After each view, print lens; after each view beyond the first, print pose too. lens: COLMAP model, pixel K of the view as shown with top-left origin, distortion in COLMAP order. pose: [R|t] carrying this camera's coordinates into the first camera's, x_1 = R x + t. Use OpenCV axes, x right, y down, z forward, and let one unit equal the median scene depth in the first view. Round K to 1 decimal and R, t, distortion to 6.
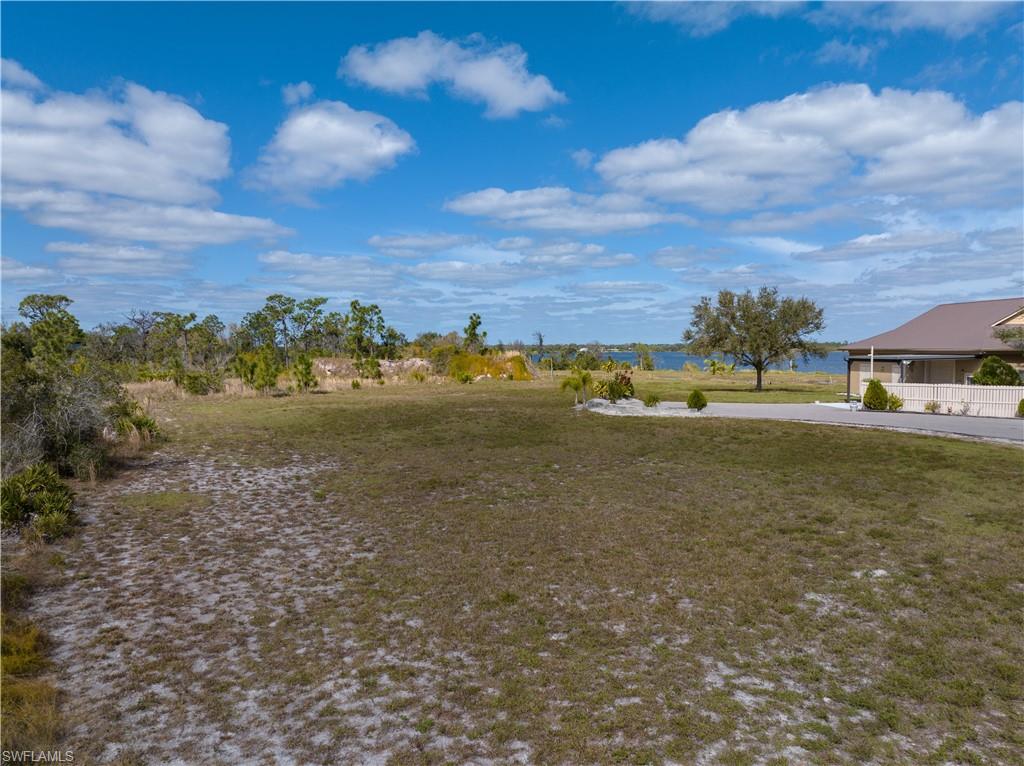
lens RADIAL K [[719.3, 0, 515.2], [0, 719.3, 427.3], [0, 0, 1]] dist [-0.043016, 0.020339]
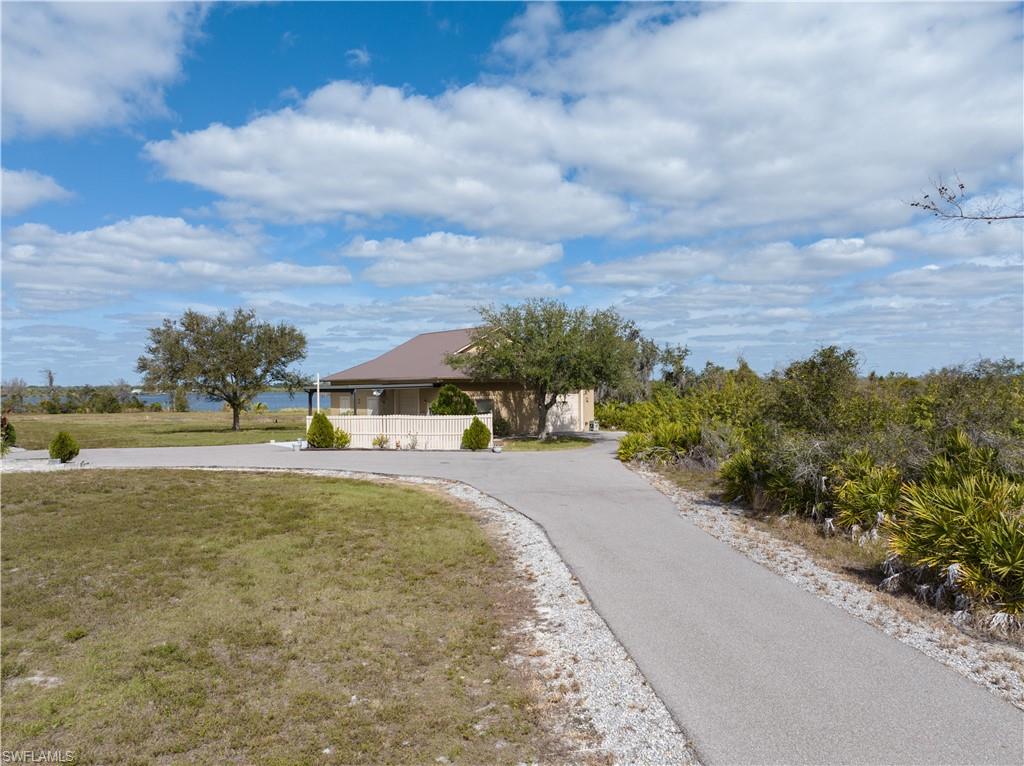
lens RADIAL K [[719.3, 0, 501.5], [0, 719.3, 367.9], [0, 0, 1]] dist [-0.043016, 0.020339]
pose [[0.851128, 0.009356, 0.524875, 0.232454], [0.063659, 0.990623, -0.120886, -0.002323], [-0.521085, 0.136302, 0.842551, 0.156605]]
